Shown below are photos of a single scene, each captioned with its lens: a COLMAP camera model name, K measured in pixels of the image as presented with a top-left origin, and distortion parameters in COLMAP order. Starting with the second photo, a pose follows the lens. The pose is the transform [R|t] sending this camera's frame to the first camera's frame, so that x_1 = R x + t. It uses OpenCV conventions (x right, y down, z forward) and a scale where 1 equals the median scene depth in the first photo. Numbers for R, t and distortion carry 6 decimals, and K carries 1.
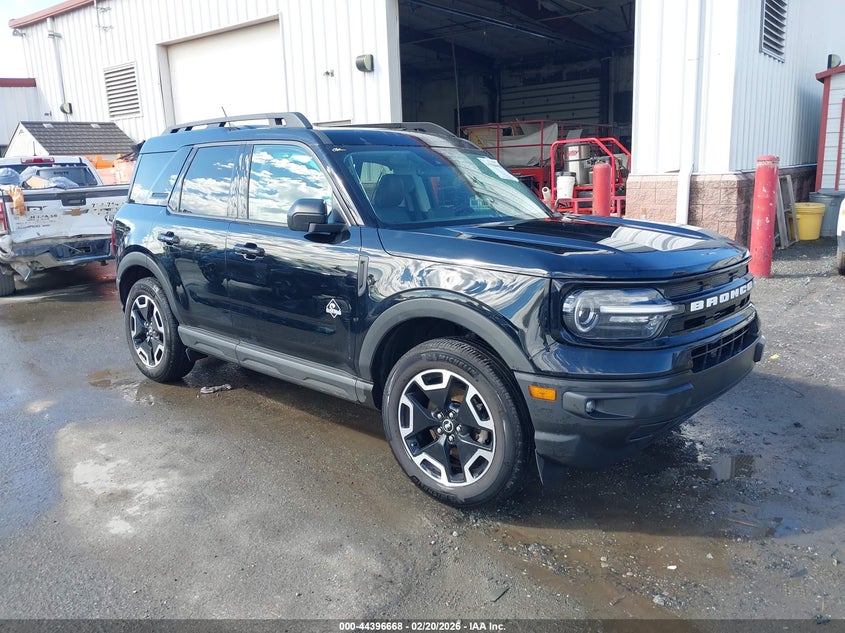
lens RADIAL K [[712.2, 0, 422.5], [0, 712.2, 316.5], [0, 0, 1]] dist [-0.005280, -0.001875]
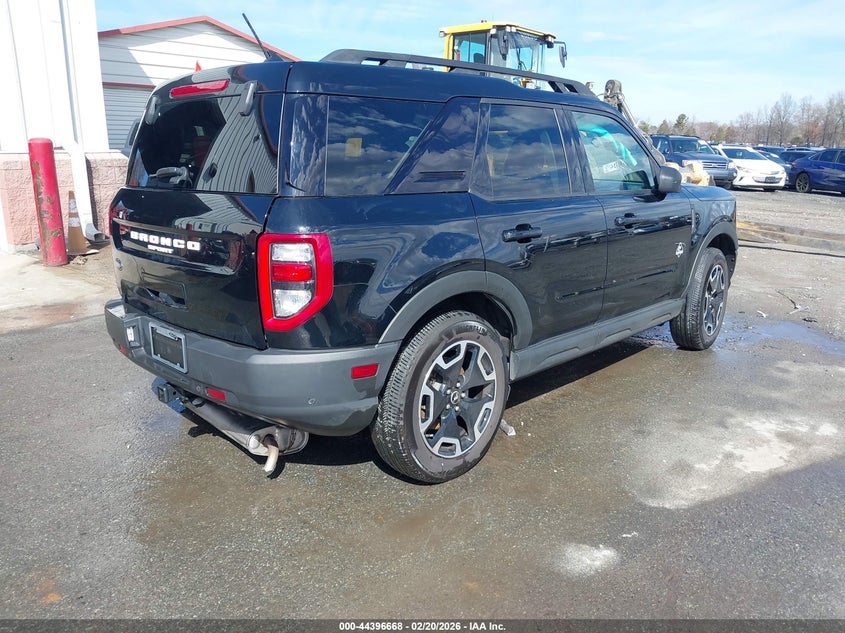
lens RADIAL K [[712.2, 0, 422.5], [0, 712.2, 316.5], [0, 0, 1]] dist [-0.005280, -0.001875]
pose [[-0.027079, -0.203880, 0.978621, -1.251712], [0.220094, 0.953741, 0.204786, -0.233566], [-0.975103, 0.220934, 0.019047, 1.294167]]
